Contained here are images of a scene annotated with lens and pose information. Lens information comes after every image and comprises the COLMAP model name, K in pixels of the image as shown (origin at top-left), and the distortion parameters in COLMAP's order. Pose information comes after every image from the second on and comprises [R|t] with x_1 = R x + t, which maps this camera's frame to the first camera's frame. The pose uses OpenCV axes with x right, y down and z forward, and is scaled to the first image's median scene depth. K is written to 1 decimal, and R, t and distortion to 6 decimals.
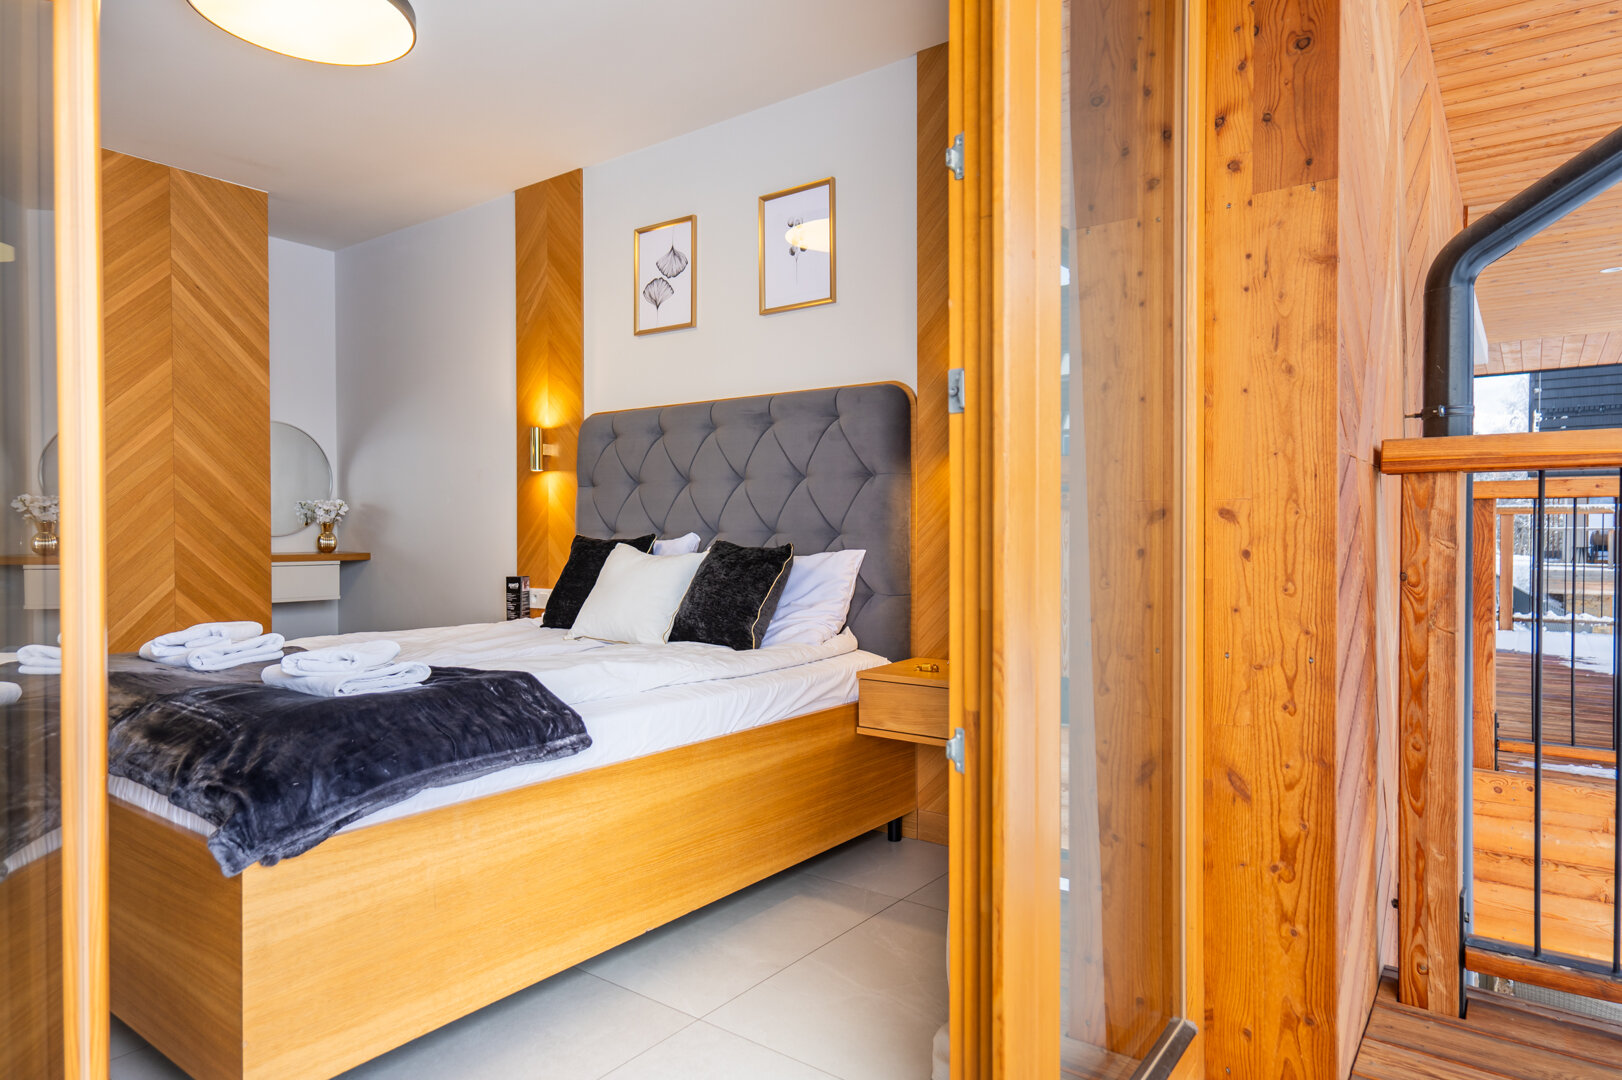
lens RADIAL K [[968.5, 0, 810.1], [0, 968.5, 559.6], [0, 0, 1]] dist [-0.000849, 0.029283]
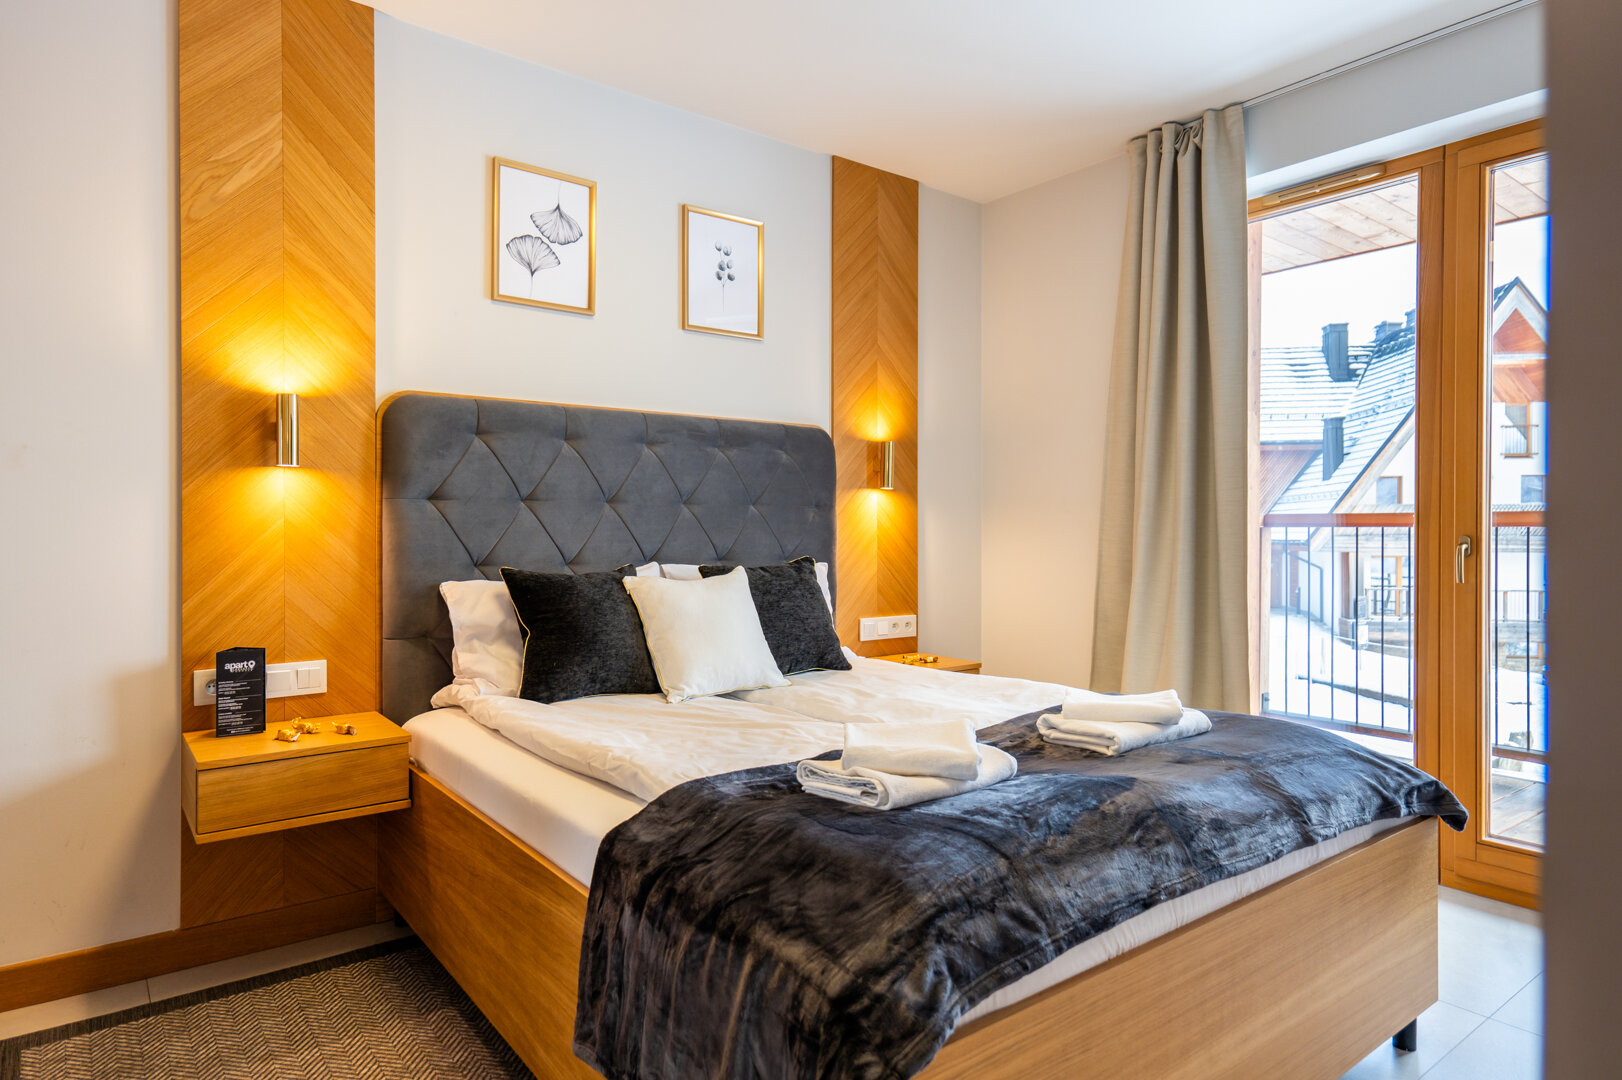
lens RADIAL K [[939.7, 0, 810.4], [0, 939.7, 533.2], [0, 0, 1]] dist [-0.005126, 0.023599]
pose [[0.260248, -0.010706, 0.965482, -0.768892], [0.021756, 0.999750, 0.005221, -0.047757], [-0.965297, 0.019646, 0.260416, 0.551293]]
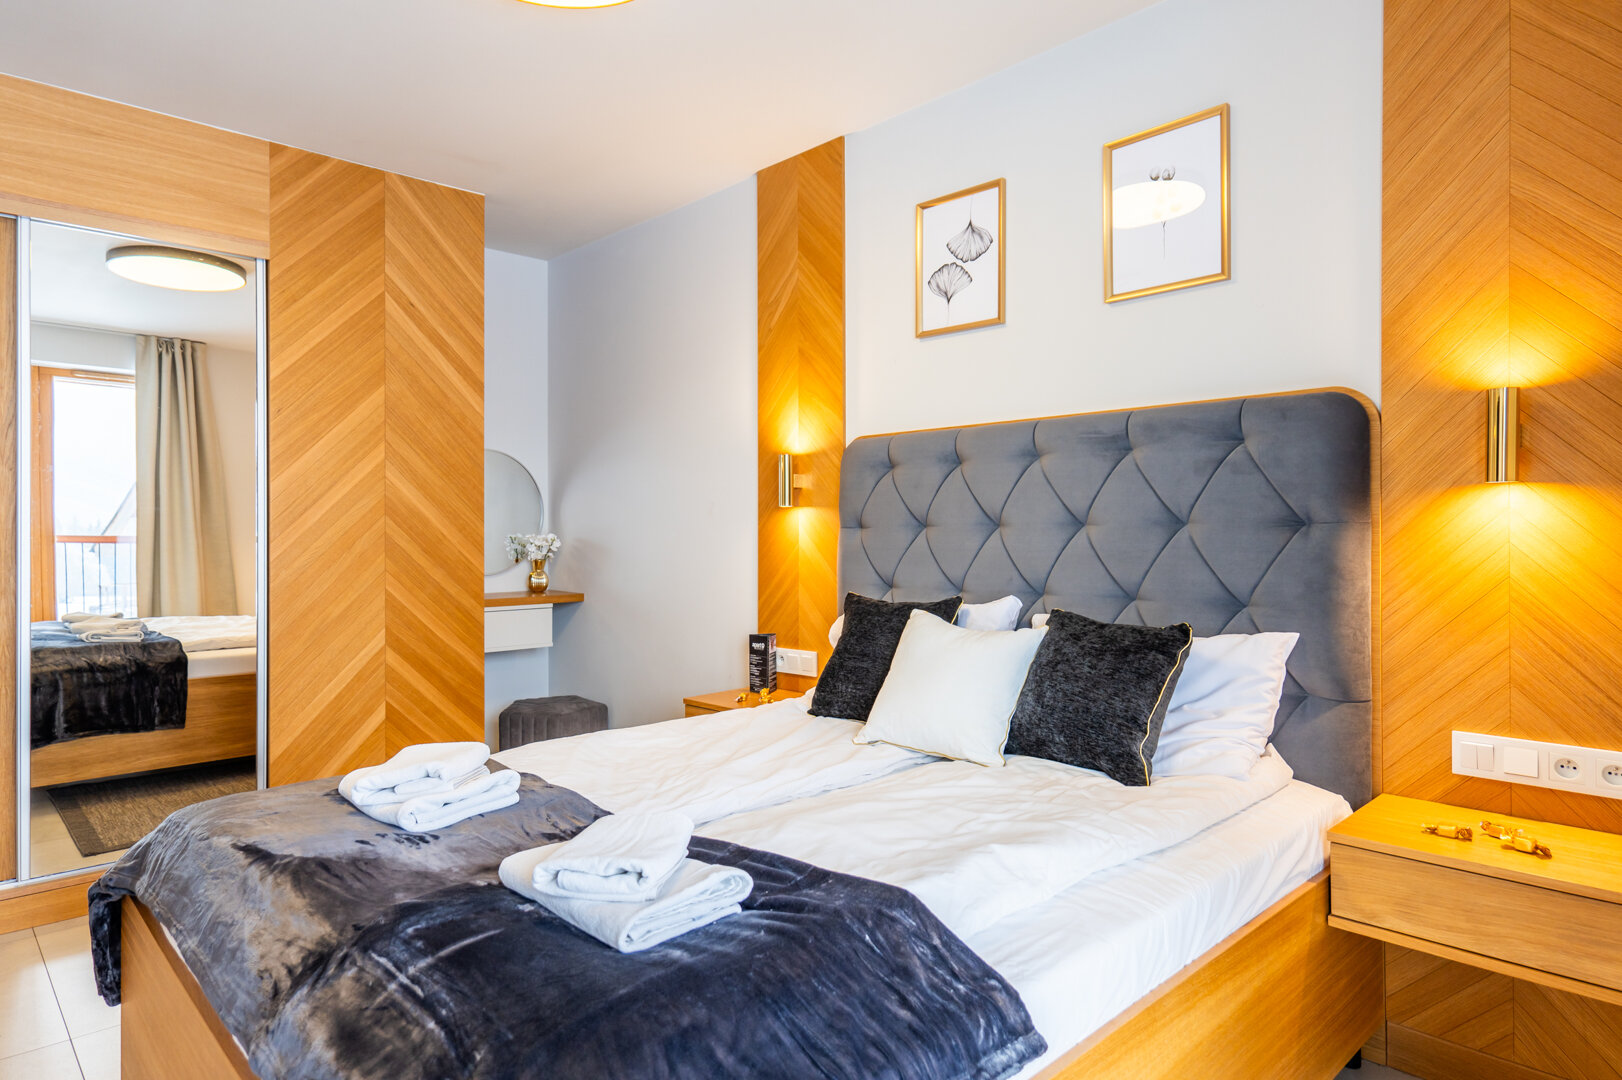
lens RADIAL K [[959.0, 0, 812.6], [0, 959.0, 543.5], [0, 0, 1]] dist [-0.001808, 0.013221]
pose [[0.986953, -0.004487, -0.160946, -0.132007], [0.001674, 0.999843, -0.017614, -0.047420], [0.160999, 0.017114, 0.986806, 0.206037]]
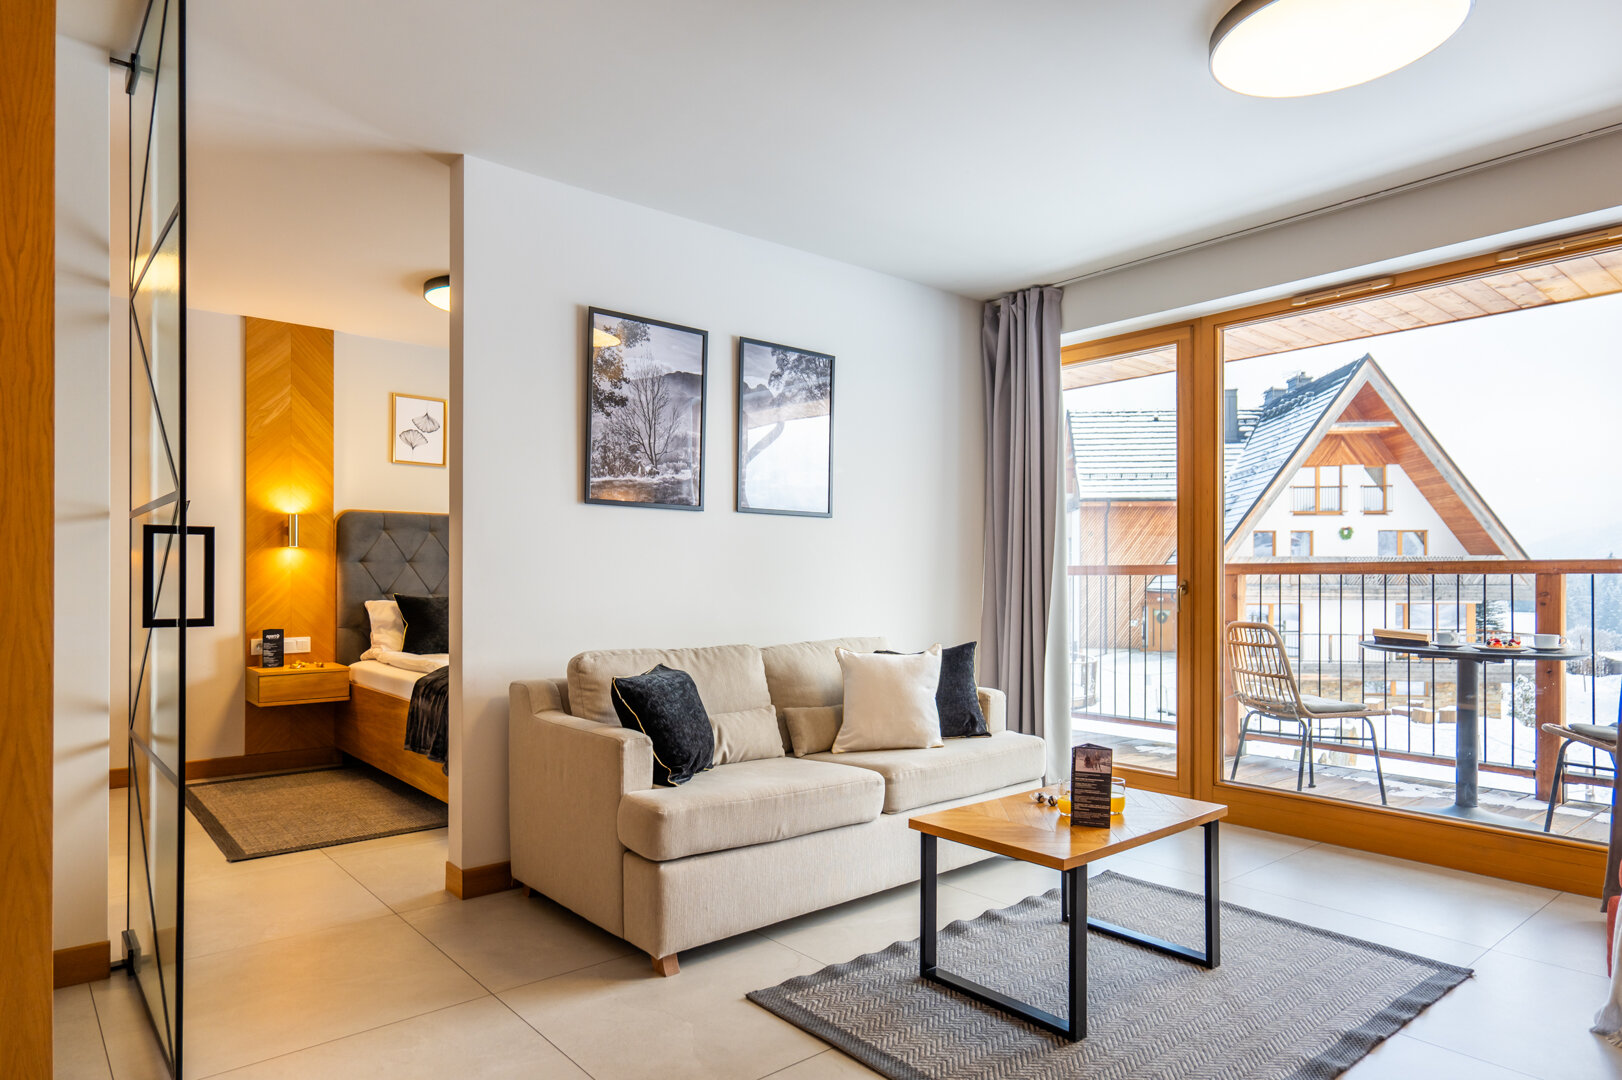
lens RADIAL K [[943.9, 0, 805.2], [0, 943.9, 580.0], [0, 0, 1]] dist [0.003778, 0.001505]
pose [[0.220203, -0.006726, 0.975431, -1.391327], [0.022410, 0.999747, 0.001835, -0.035285], [-0.975197, 0.021455, 0.220298, 0.053606]]
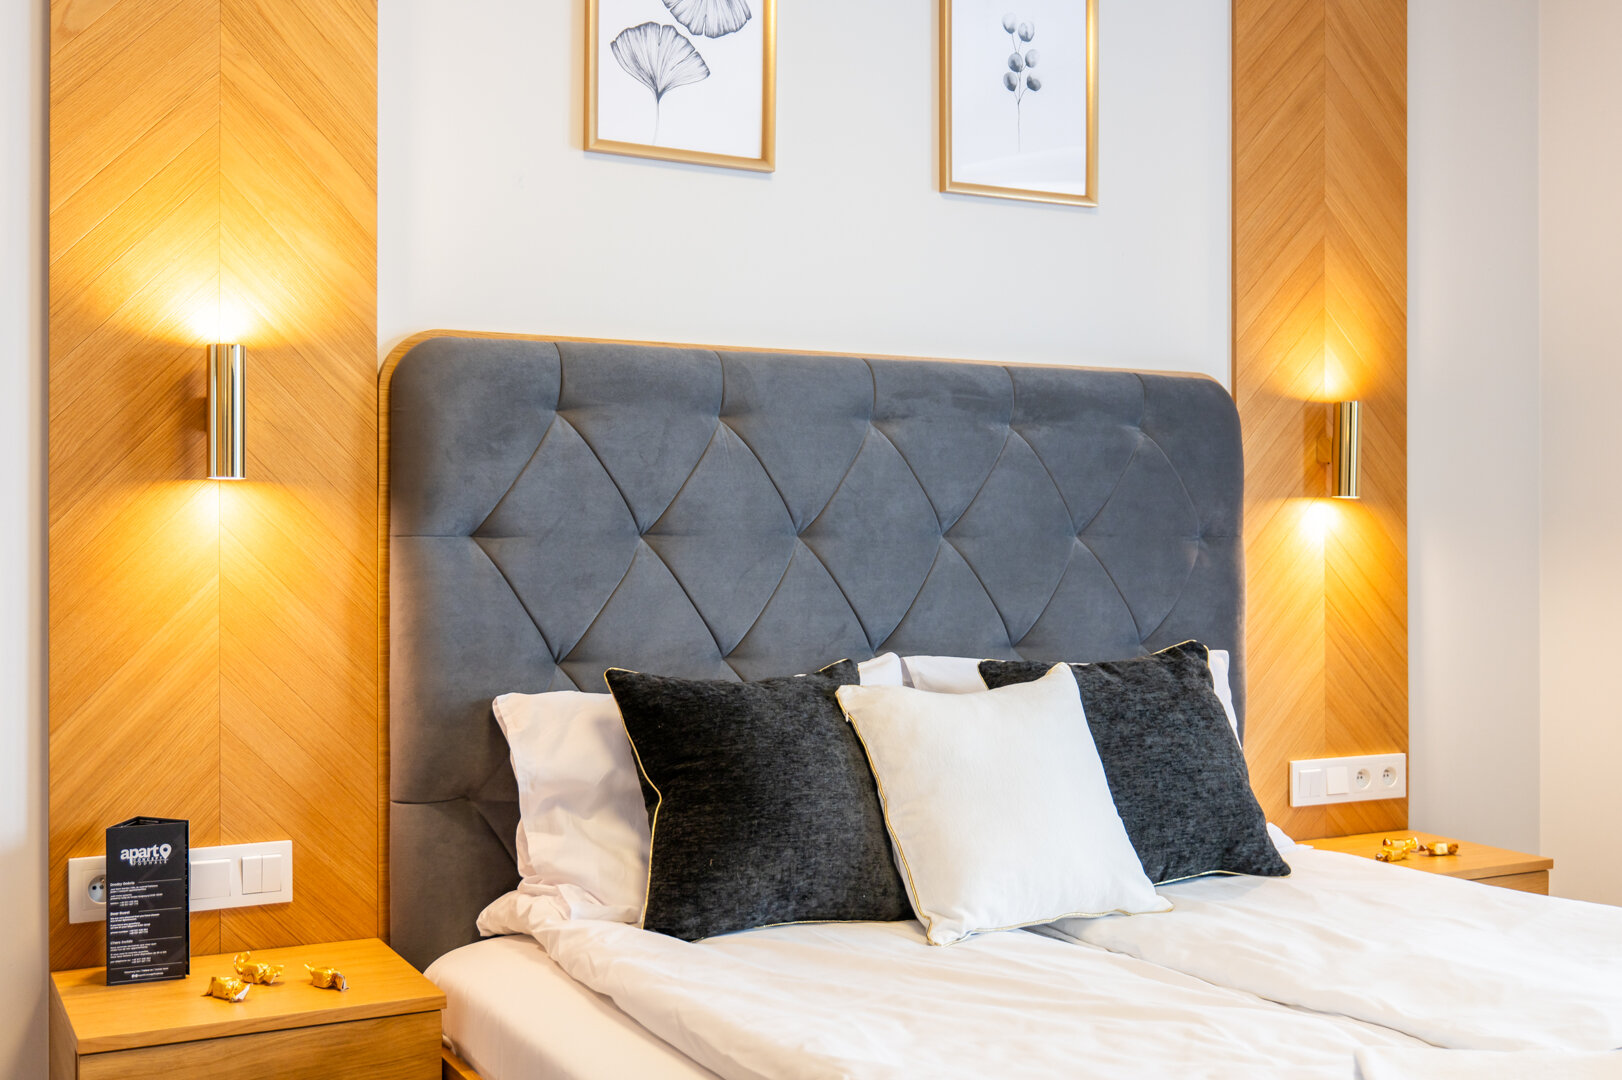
lens RADIAL K [[1752.5, 0, 811.0], [0, 1752.5, 540.0], [0, 0, 1]] dist [0.028772, -0.132143]
pose [[0.422103, -0.004915, 0.906535, -0.735904], [0.023581, 0.999706, -0.005559, -0.065418], [-0.906241, 0.023724, 0.422095, 0.594106]]
